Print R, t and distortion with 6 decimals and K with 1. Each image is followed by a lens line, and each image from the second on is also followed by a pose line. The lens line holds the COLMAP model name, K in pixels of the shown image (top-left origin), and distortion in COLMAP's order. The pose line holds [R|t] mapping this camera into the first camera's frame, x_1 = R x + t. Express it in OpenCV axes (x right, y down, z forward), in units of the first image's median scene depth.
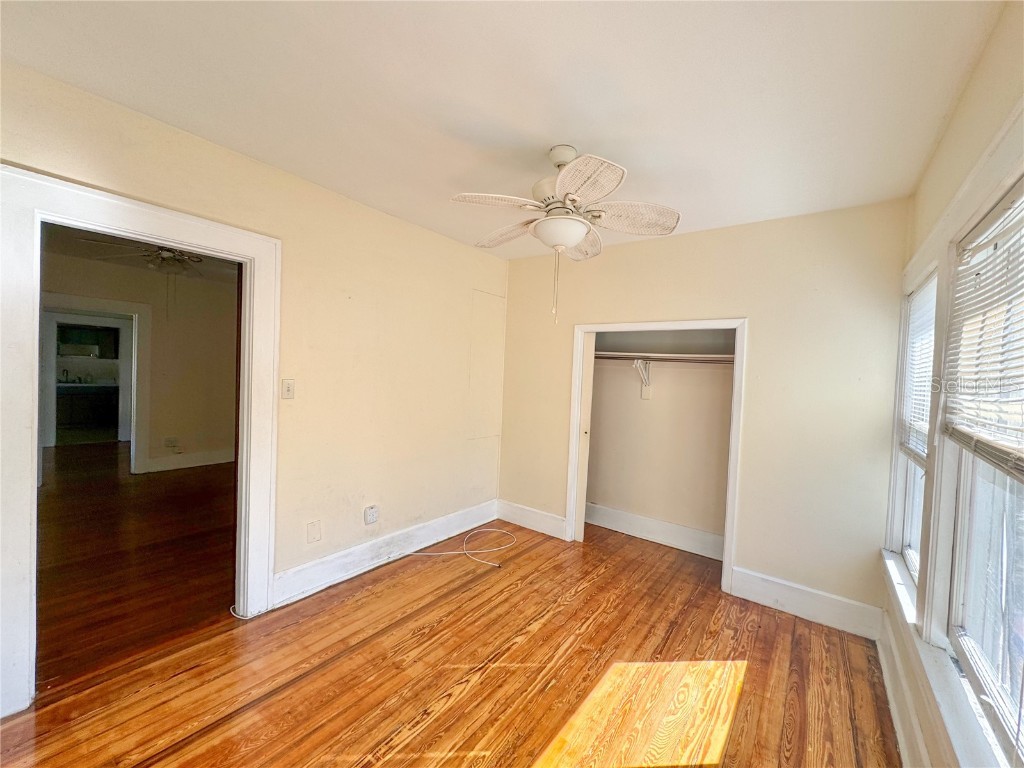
lens RADIAL K [[407.5, 0, 509.3], [0, 407.5, 384.7], [0, 0, 1]] dist [-0.003130, 0.000191]
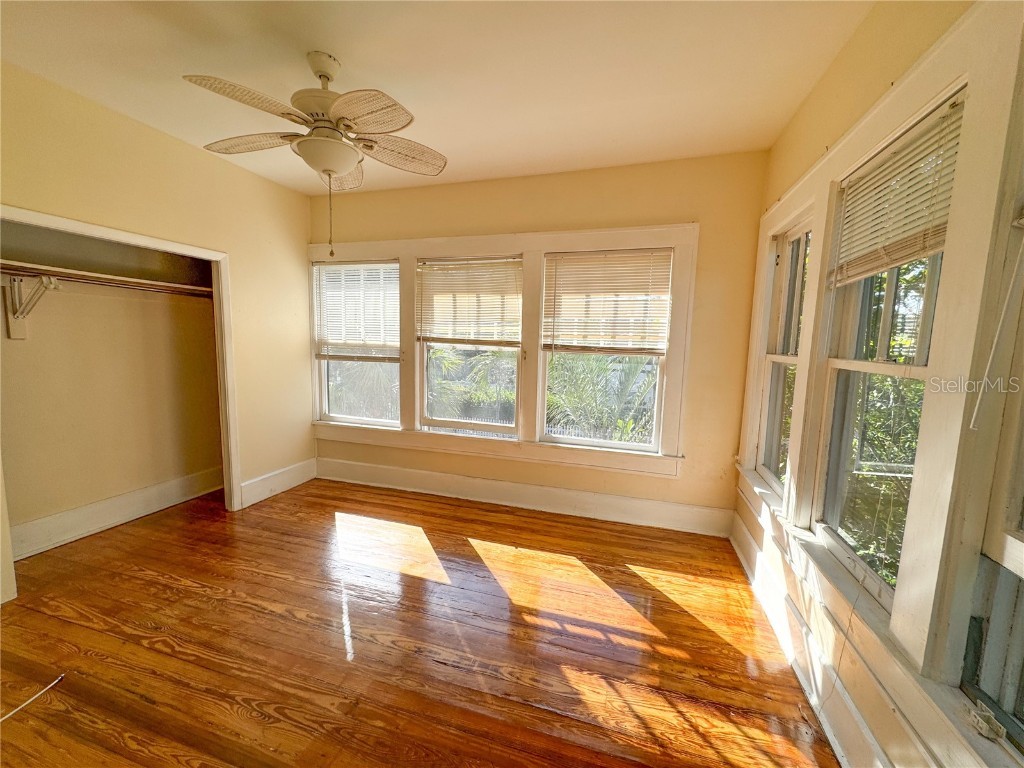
lens RADIAL K [[407.5, 0, 512.4], [0, 407.5, 384.4], [0, 0, 1]] dist [-0.003130, 0.000191]
pose [[-0.354141, -0.154766, 0.922297, -0.750860], [-0.014820, 0.987016, 0.159936, -0.011616], [-0.935075, 0.042972, -0.351836, 0.741269]]
